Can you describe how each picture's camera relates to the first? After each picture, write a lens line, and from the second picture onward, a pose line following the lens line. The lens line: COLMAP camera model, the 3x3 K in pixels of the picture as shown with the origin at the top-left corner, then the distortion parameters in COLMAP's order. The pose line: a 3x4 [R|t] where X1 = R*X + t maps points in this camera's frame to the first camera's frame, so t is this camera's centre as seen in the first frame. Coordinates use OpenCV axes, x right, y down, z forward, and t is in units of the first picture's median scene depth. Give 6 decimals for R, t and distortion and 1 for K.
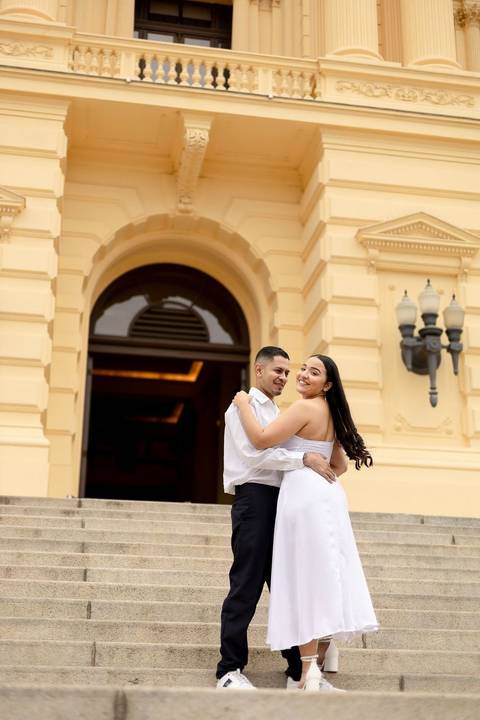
lens RADIAL K [[1044.6, 0, 233.7], [0, 1044.6, 367.9], [0, 0, 1]] dist [0.025533, 0.000000]
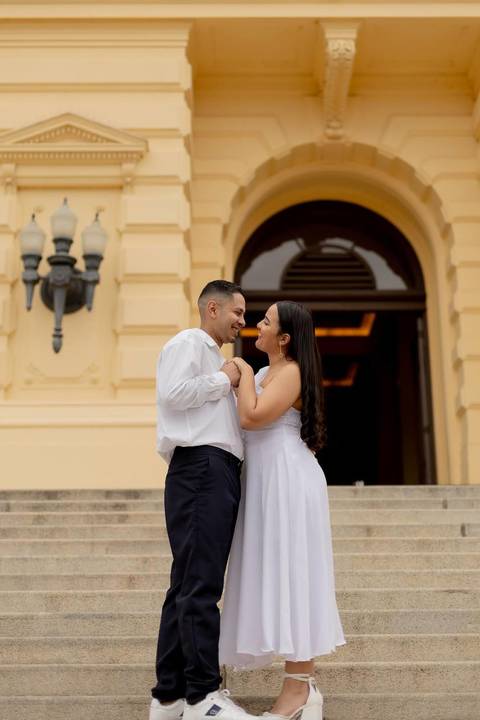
lens RADIAL K [[1218.0, 0, 242.7], [0, 1218.0, 356.3], [0, 0, 1]] dist [-0.010193, 0.000000]
pose [[0.984429, -0.067639, -0.162249, 0.422189], [0.071888, 0.997203, 0.020454, 0.027505], [0.160412, -0.031800, 0.986538, 0.080350]]
